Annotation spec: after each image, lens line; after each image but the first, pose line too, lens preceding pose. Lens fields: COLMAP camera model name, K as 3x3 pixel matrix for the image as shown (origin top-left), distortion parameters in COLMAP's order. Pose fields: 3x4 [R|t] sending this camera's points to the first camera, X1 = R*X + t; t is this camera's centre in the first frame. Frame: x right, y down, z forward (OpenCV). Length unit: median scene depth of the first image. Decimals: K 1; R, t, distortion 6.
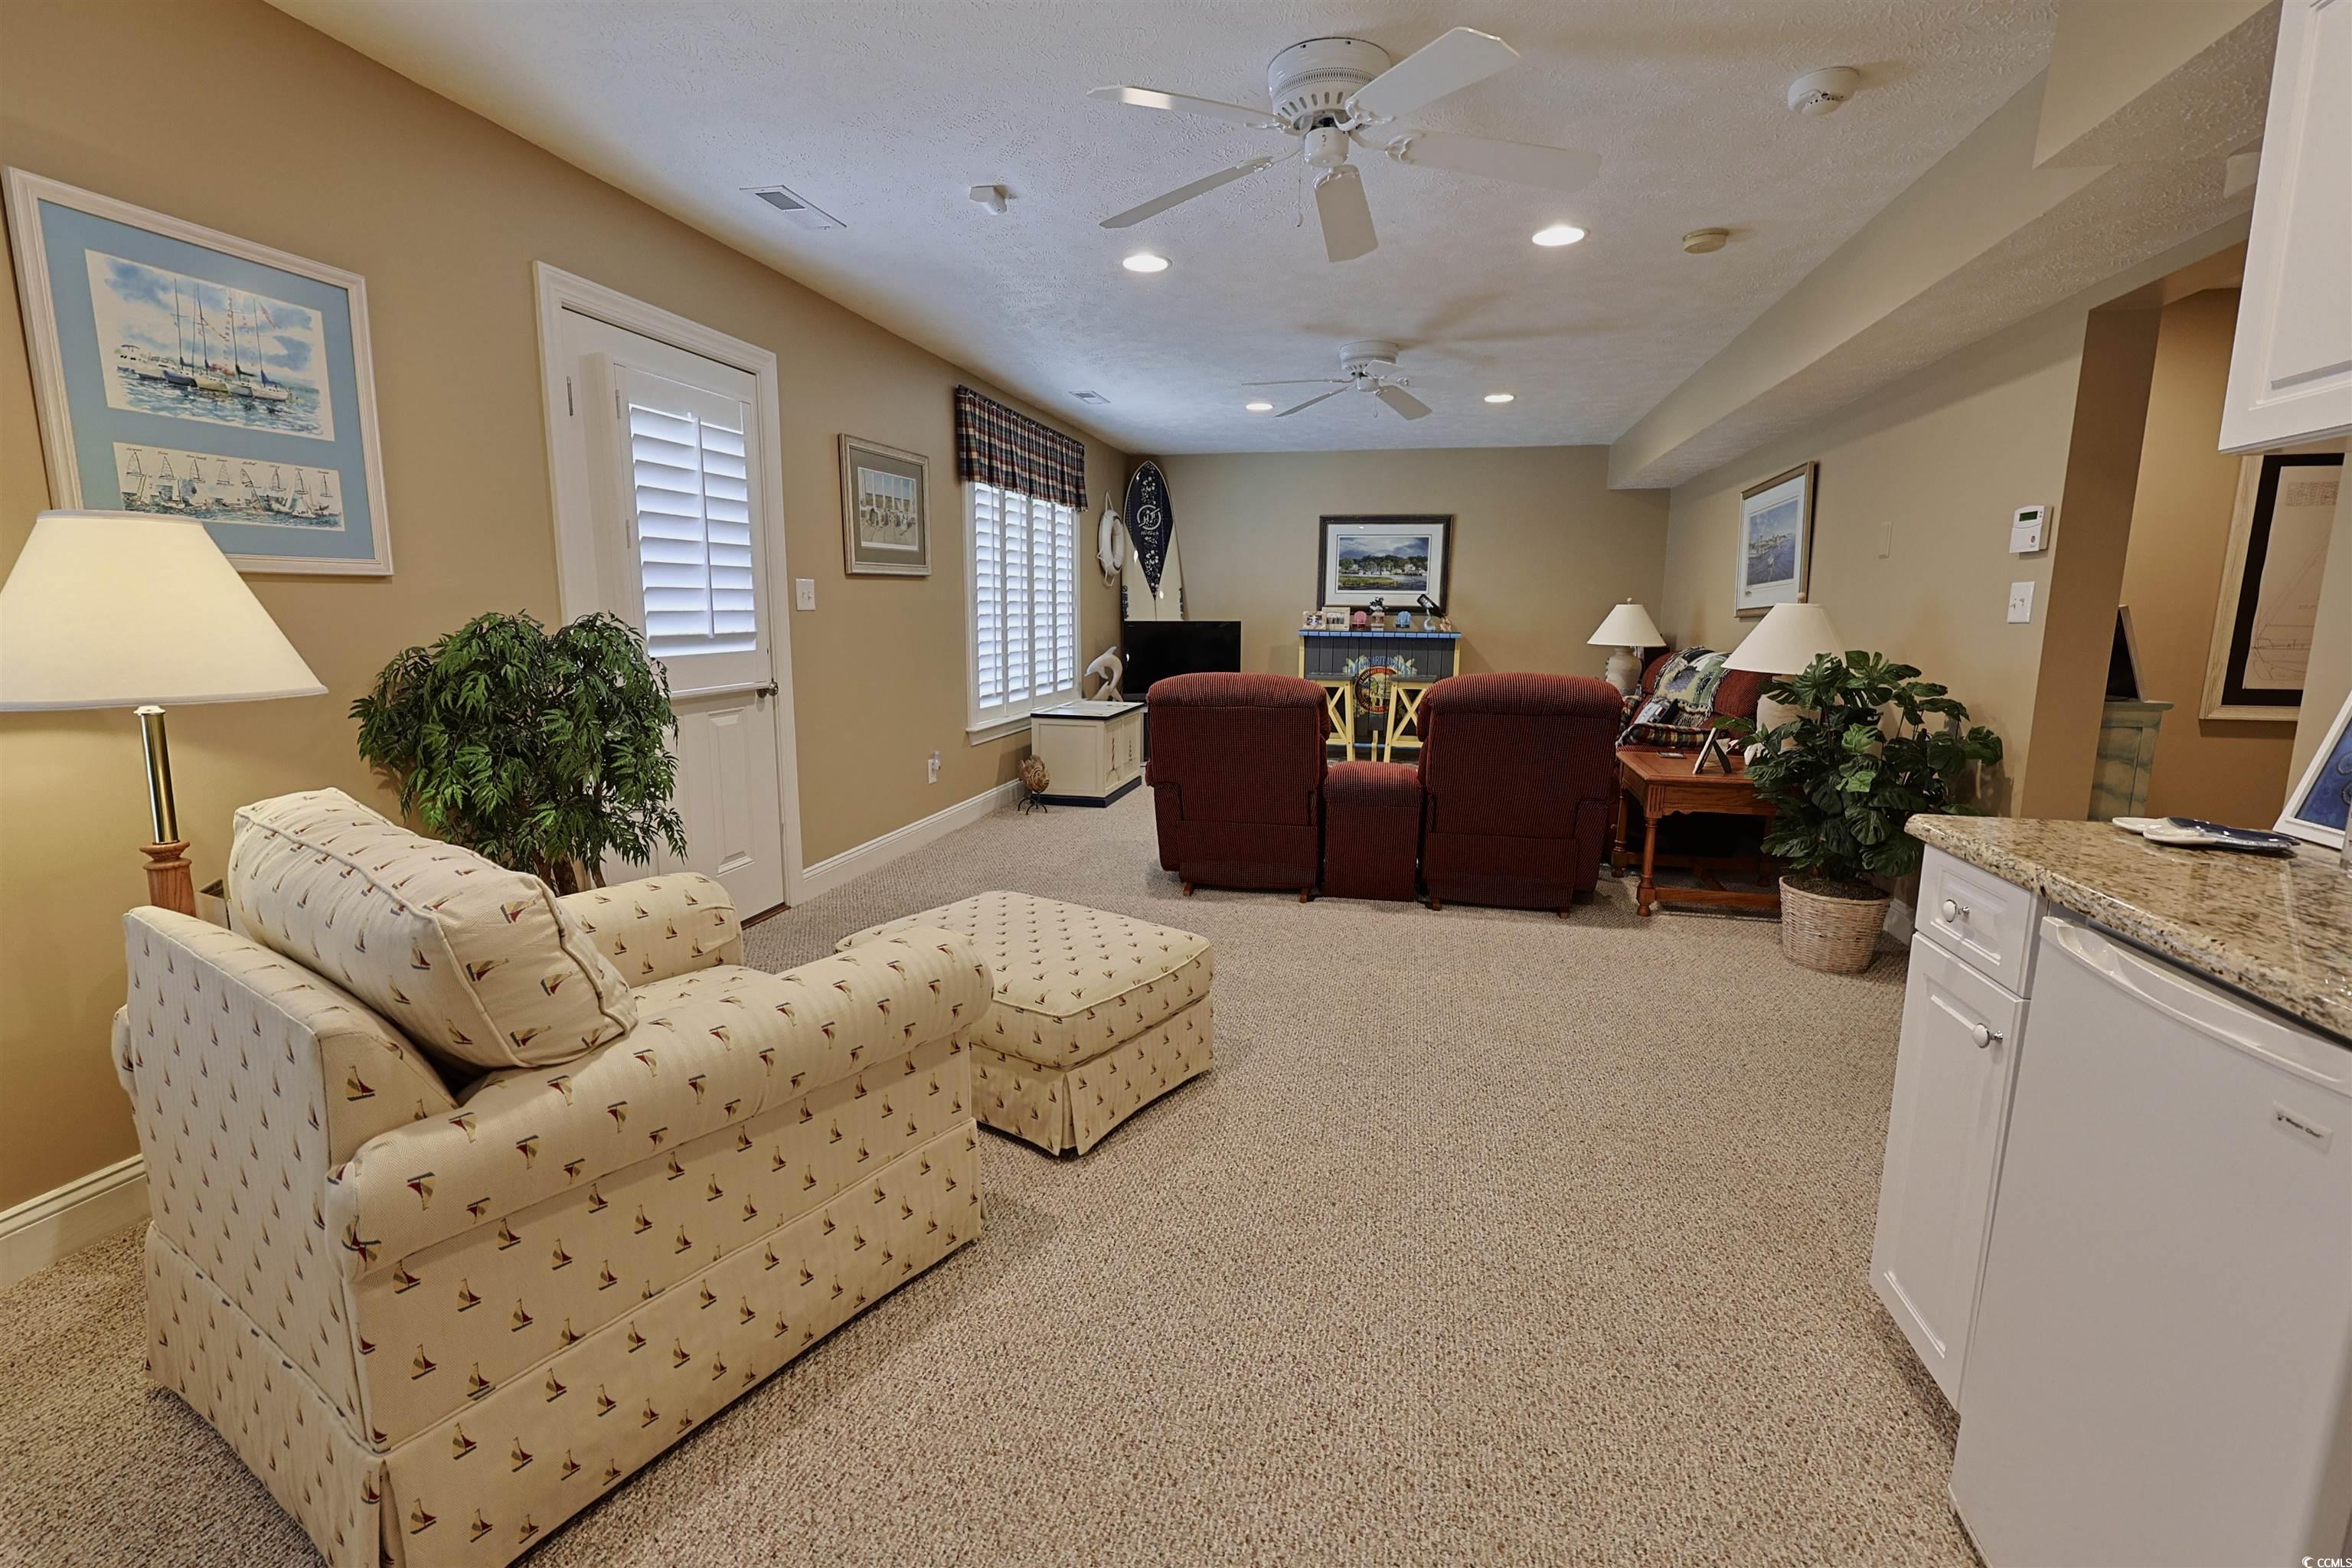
lens RADIAL K [[993.2, 0, 1177.0], [0, 993.2, 775.9], [0, 0, 1]] dist [-0.001934, 0.000285]
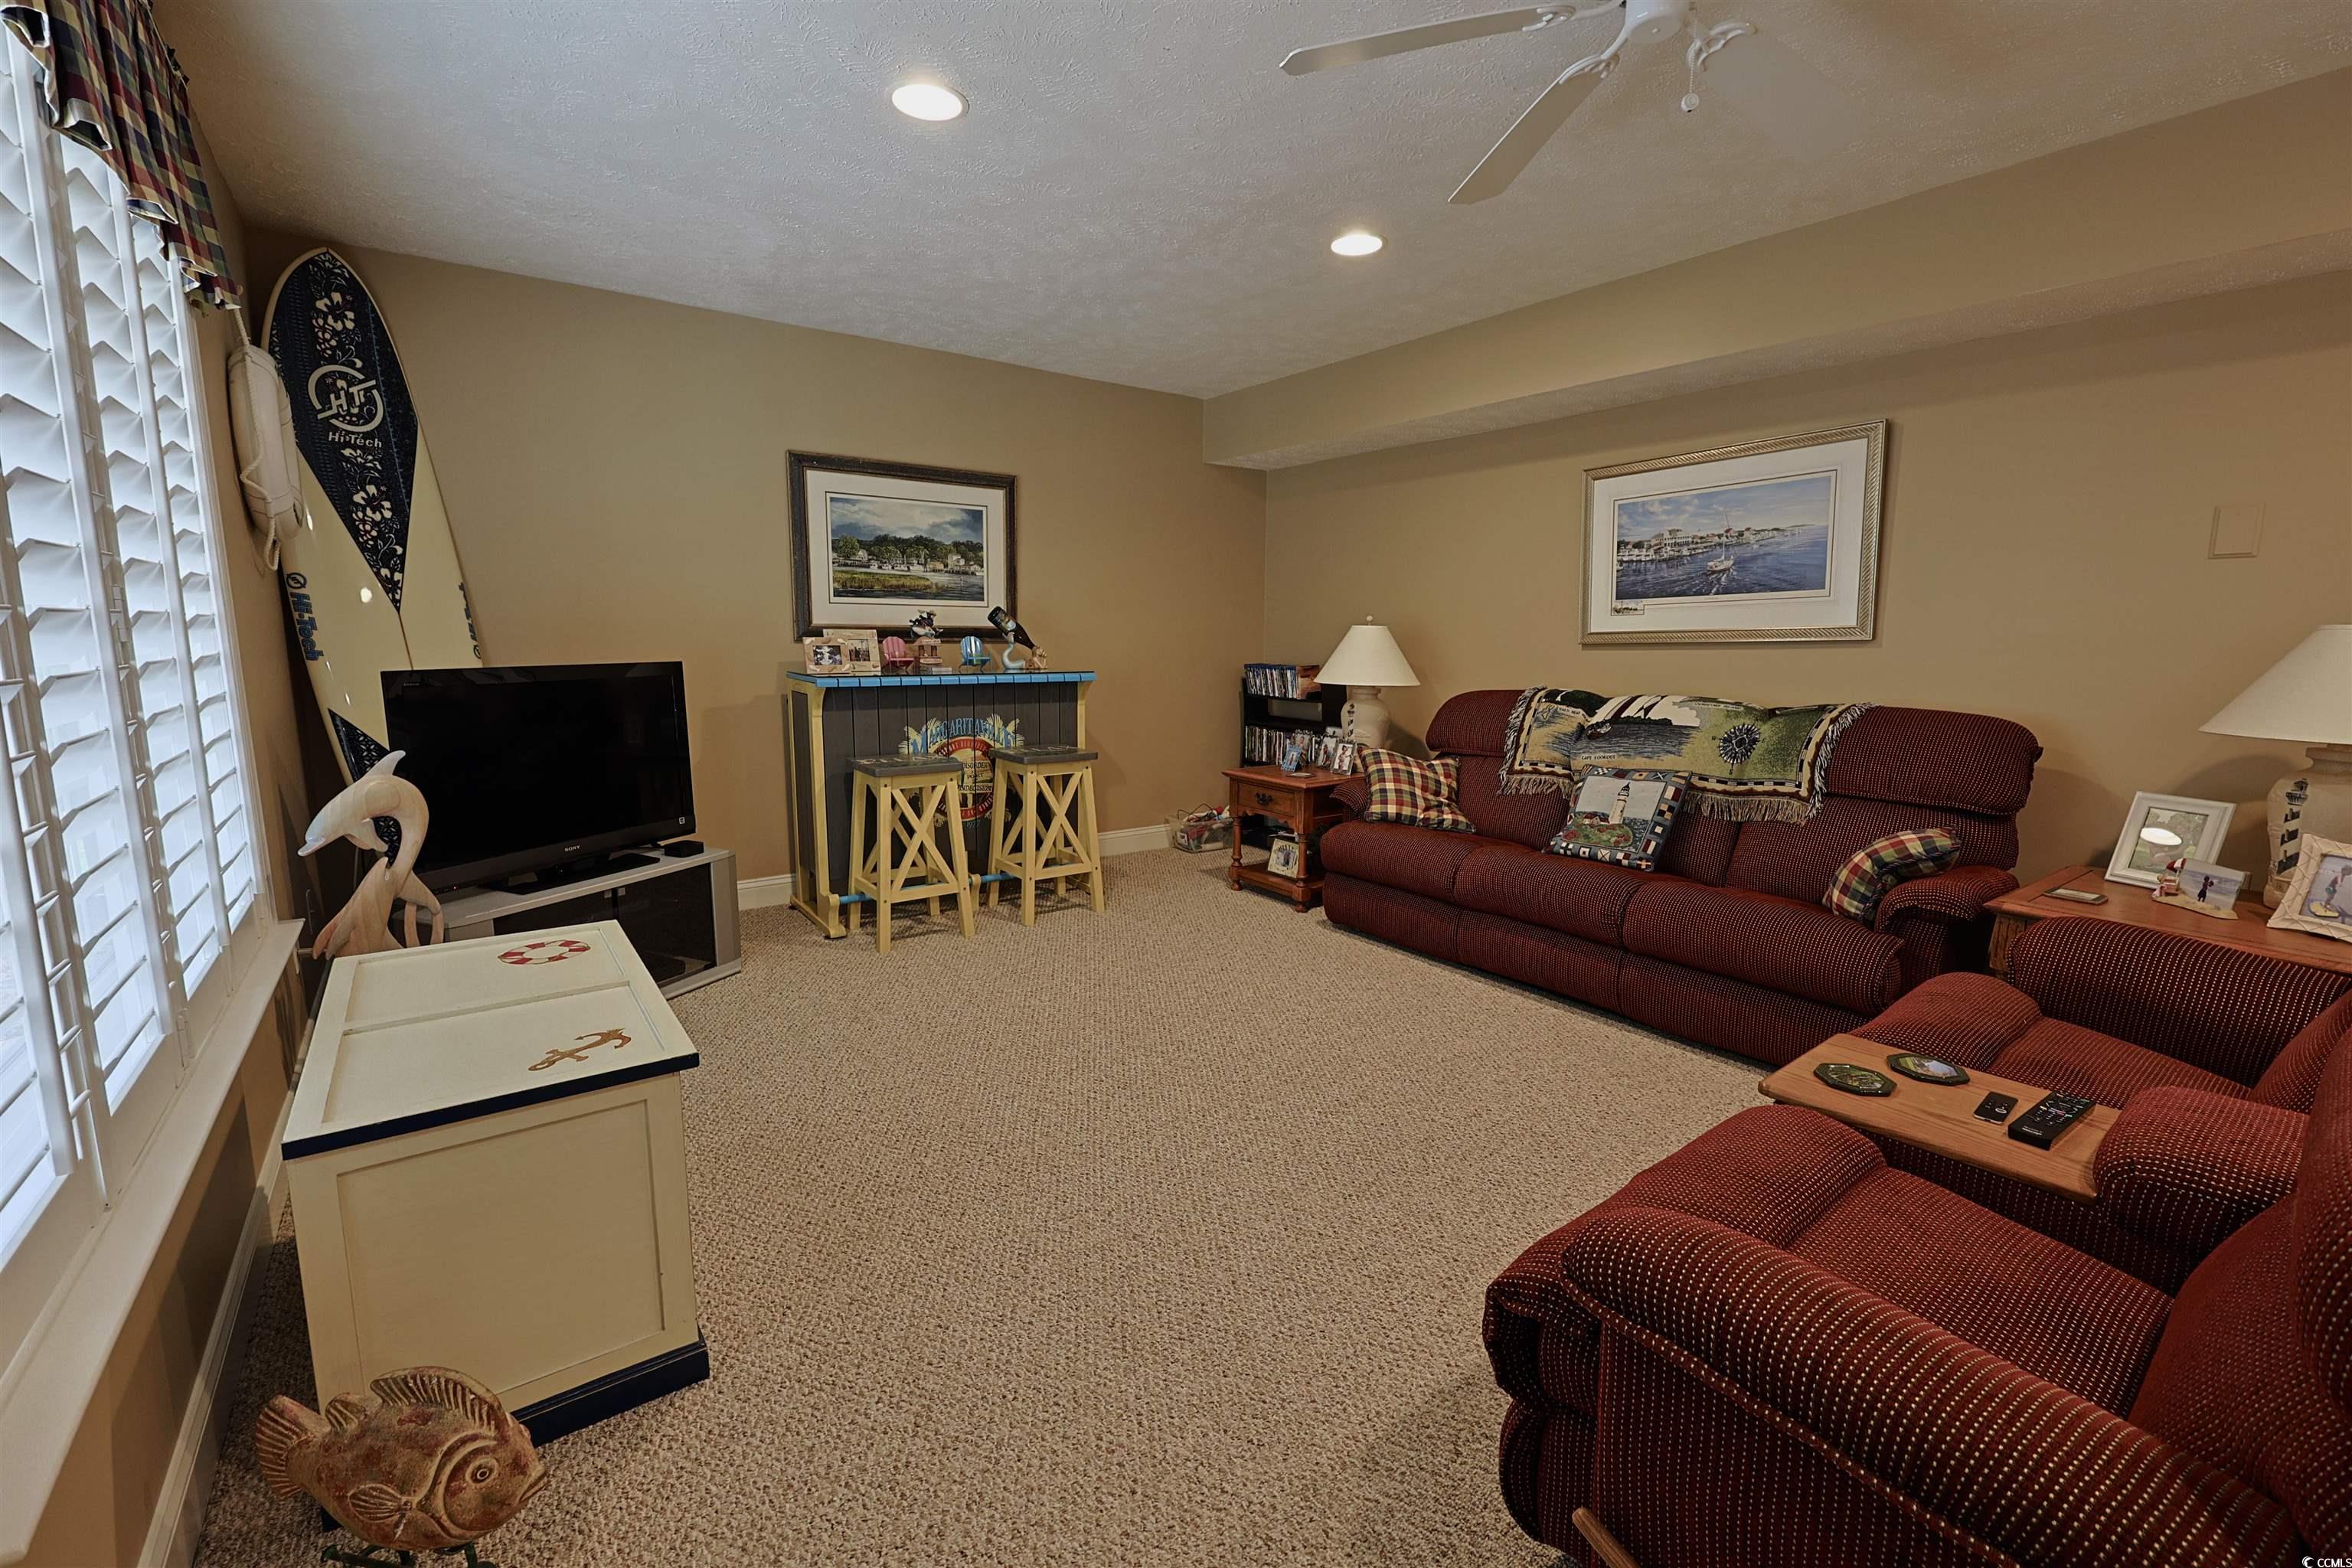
lens RADIAL K [[993.2, 0, 1177.8], [0, 993.2, 774.9], [0, 0, 1]] dist [-0.001934, 0.000285]
pose [[0.635816, -0.115426, 0.763161, -0.139117], [0.128965, 0.990742, 0.042402, -0.094514], [-0.760990, 0.071461, 0.644816, 0.540016]]
